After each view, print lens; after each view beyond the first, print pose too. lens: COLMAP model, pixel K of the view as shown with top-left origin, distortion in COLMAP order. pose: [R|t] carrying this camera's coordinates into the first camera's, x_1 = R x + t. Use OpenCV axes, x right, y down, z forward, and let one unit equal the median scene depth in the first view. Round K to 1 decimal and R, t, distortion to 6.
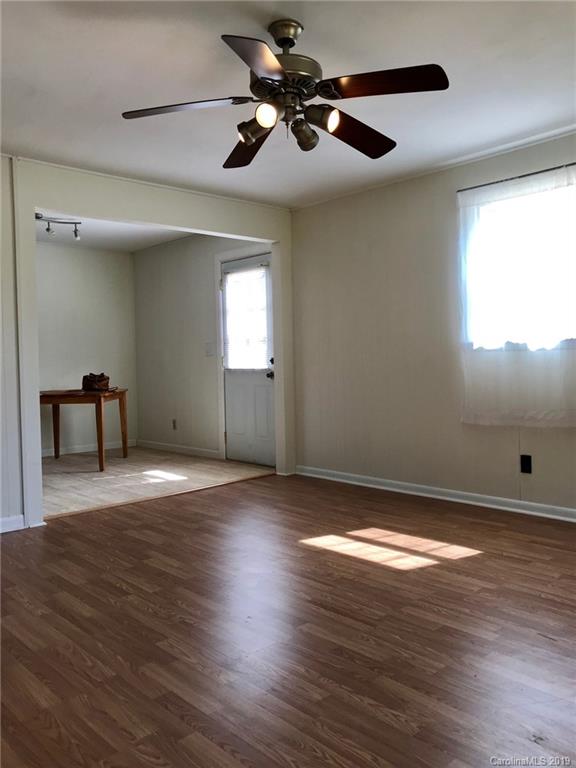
lens RADIAL K [[623.5, 0, 288.2], [0, 623.5, 385.3], [0, 0, 1]] dist [0.004718, -0.013432]
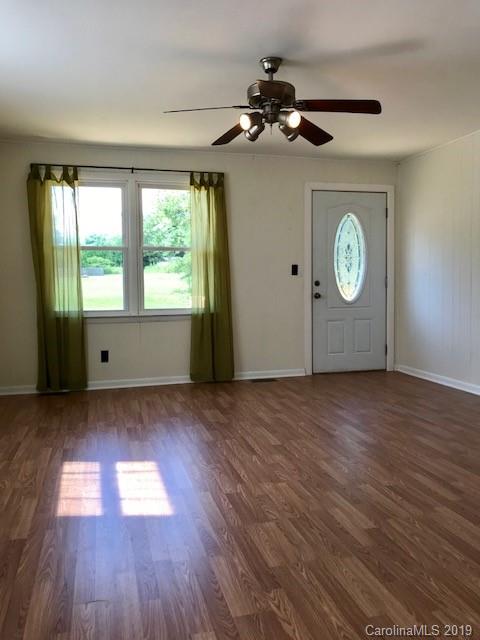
lens RADIAL K [[519.6, 0, 239.5], [0, 519.6, 319.7], [0, 0, 1]] dist [0.004718, -0.013432]
pose [[-0.885200, -0.000816, 0.465210, -0.399071], [0.044835, 0.995194, 0.087059, -0.050420], [-0.463045, 0.097922, -0.880909, 1.685880]]
